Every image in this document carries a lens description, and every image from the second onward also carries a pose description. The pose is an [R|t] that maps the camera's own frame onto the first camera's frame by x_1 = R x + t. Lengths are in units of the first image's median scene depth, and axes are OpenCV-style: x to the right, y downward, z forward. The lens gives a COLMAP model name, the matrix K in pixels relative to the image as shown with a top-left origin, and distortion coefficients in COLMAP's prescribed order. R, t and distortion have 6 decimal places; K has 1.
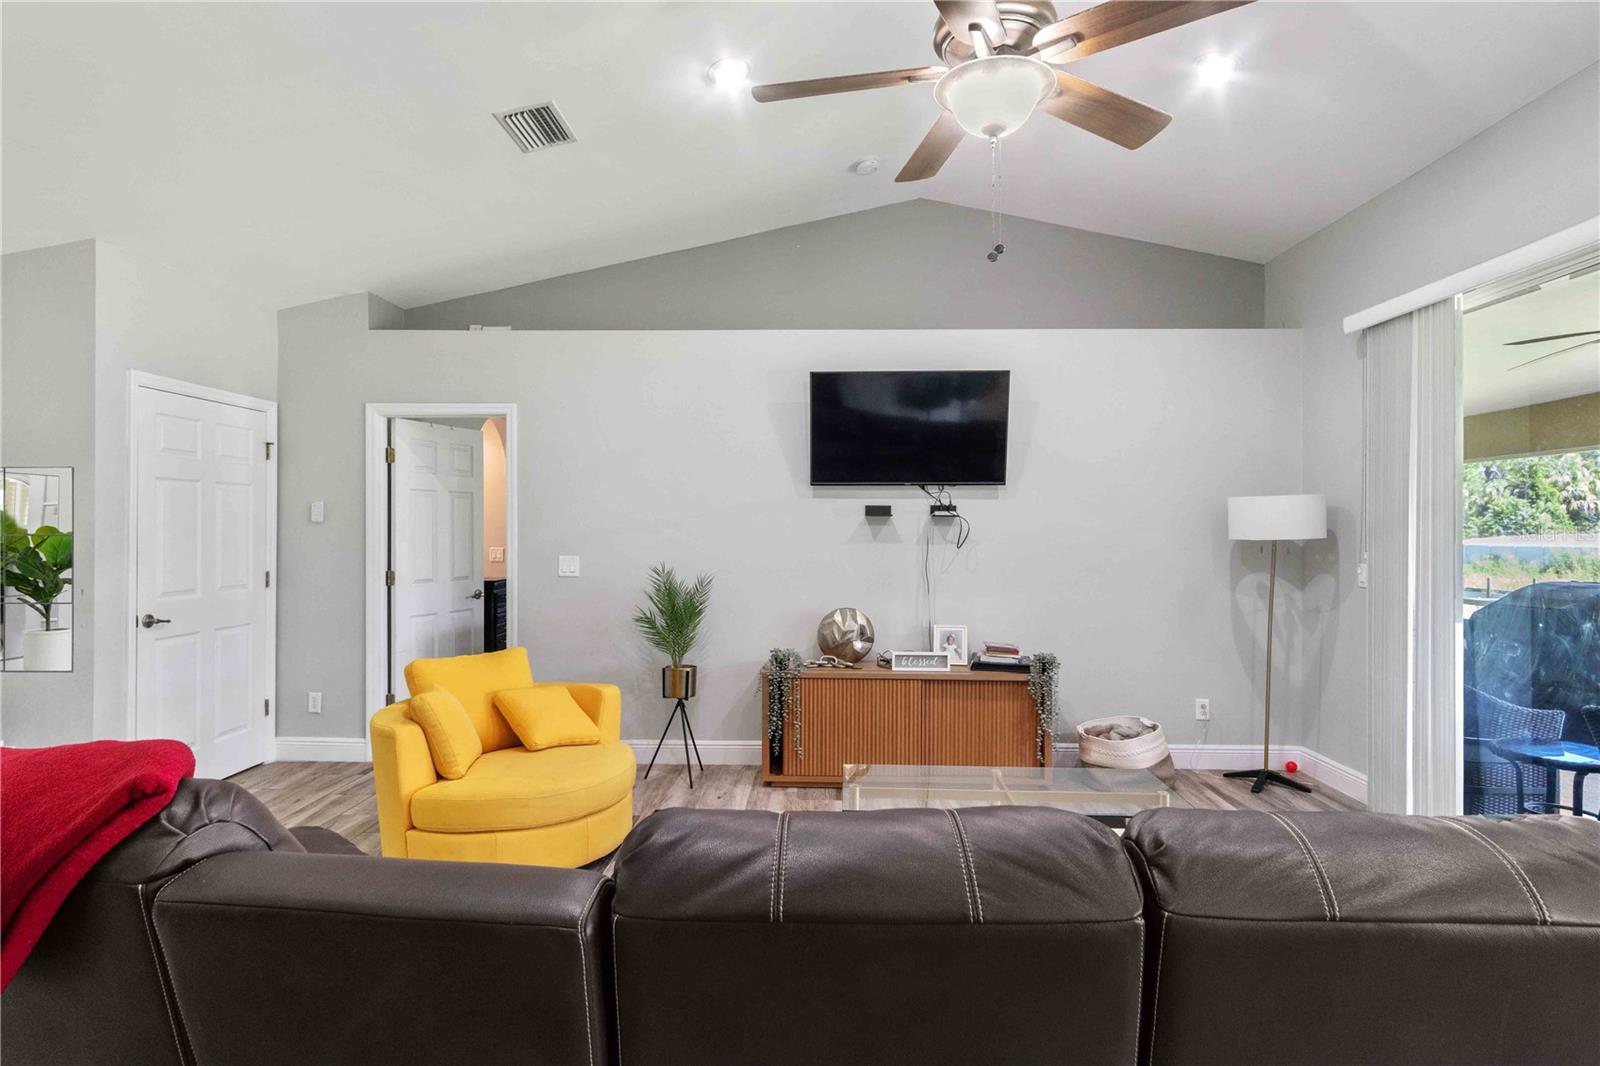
lens RADIAL K [[848.0, 0, 800.0], [0, 848.0, 533.0], [0, 0, 1]] dist [0.007797, 0.001032]
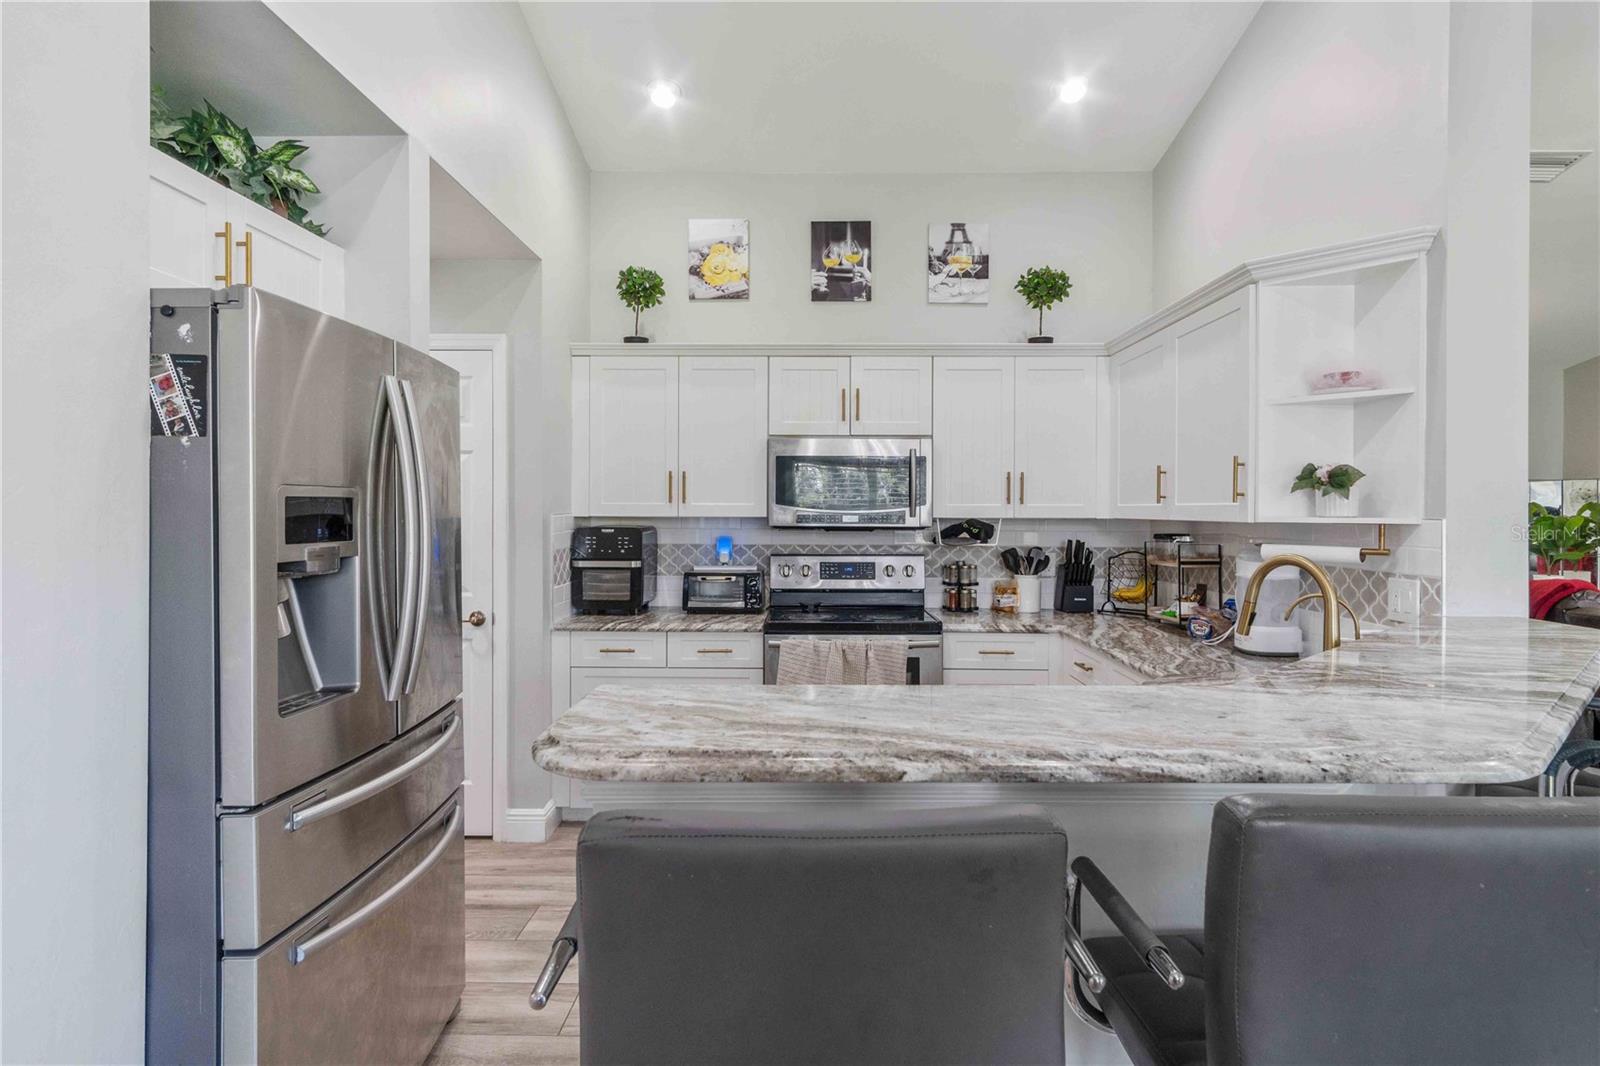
lens RADIAL K [[845.4, 0, 801.0], [0, 845.4, 511.8], [0, 0, 1]] dist [0.003854, 0.000780]
pose [[0.012412, 0.000223, -0.999923, 0.611612], [-0.007163, 0.999974, 0.000134, 0.001261], [0.999897, 0.007161, 0.012413, -0.503704]]
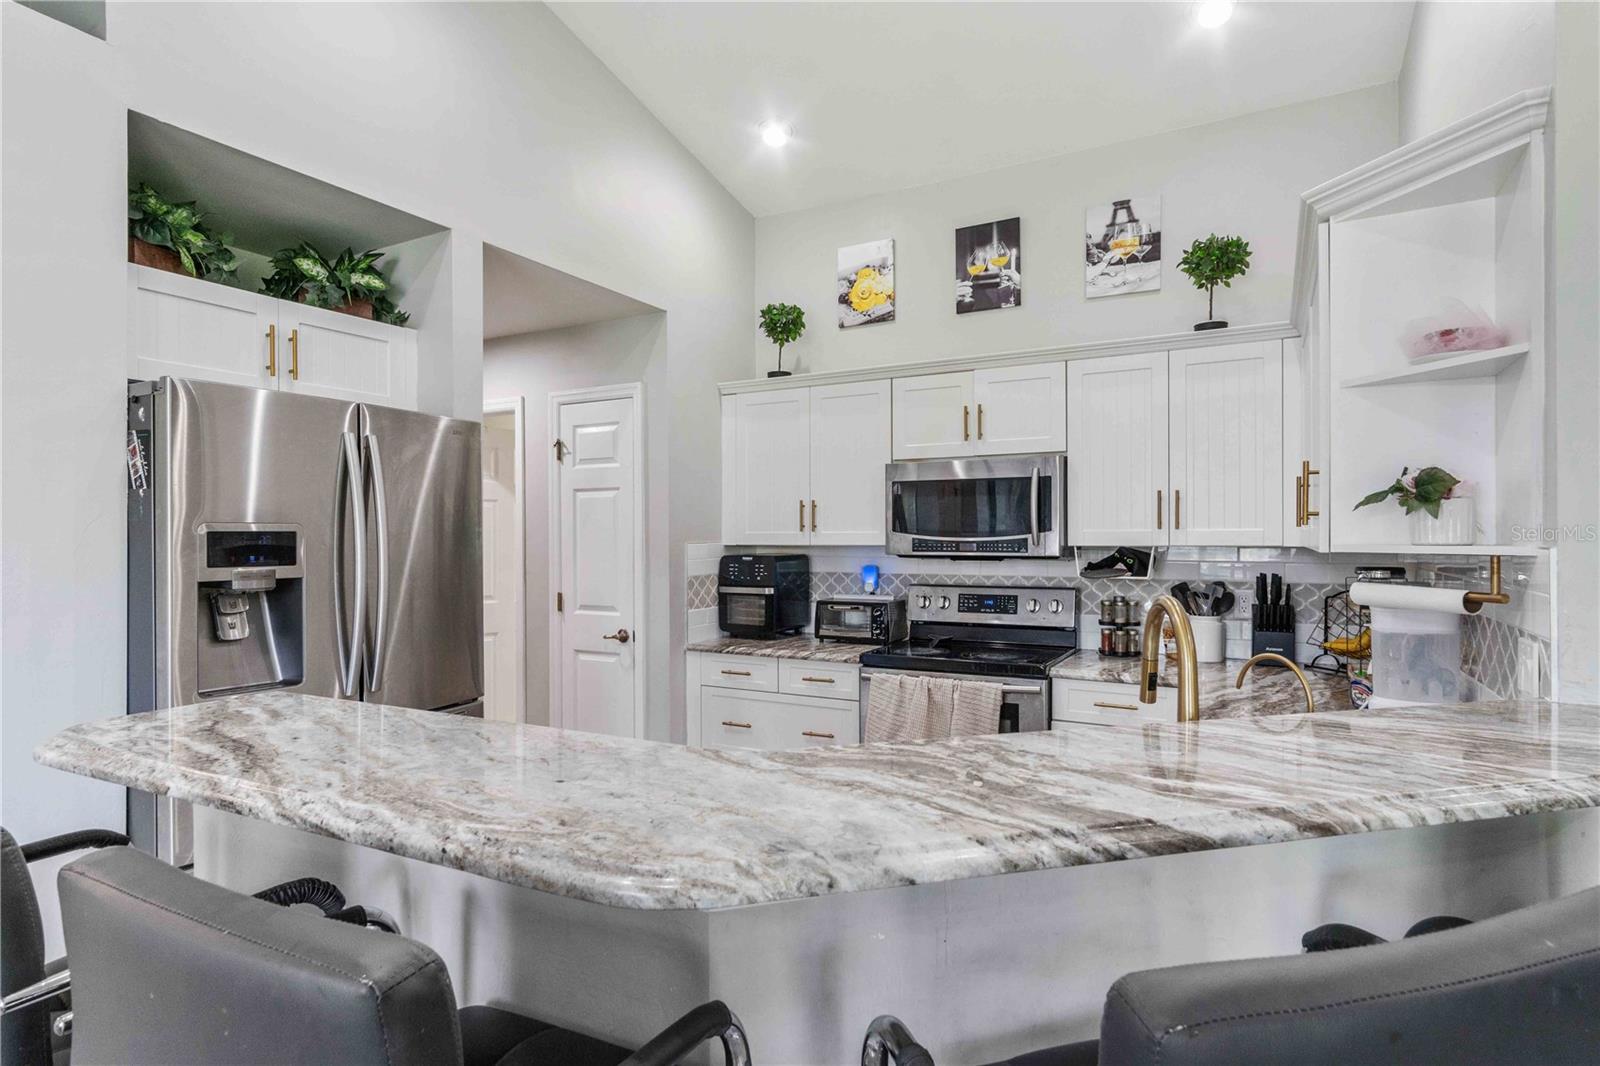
lens RADIAL K [[844.3, 0, 802.1], [0, 844.3, 534.0], [0, 0, 1]] dist [0.004416, 0.001513]
pose [[-0.457357, -0.004051, -0.889274, 0.530946], [-0.001245, 0.999992, -0.003916, -0.000575], [0.889282, -0.000684, -0.457359, -0.241684]]
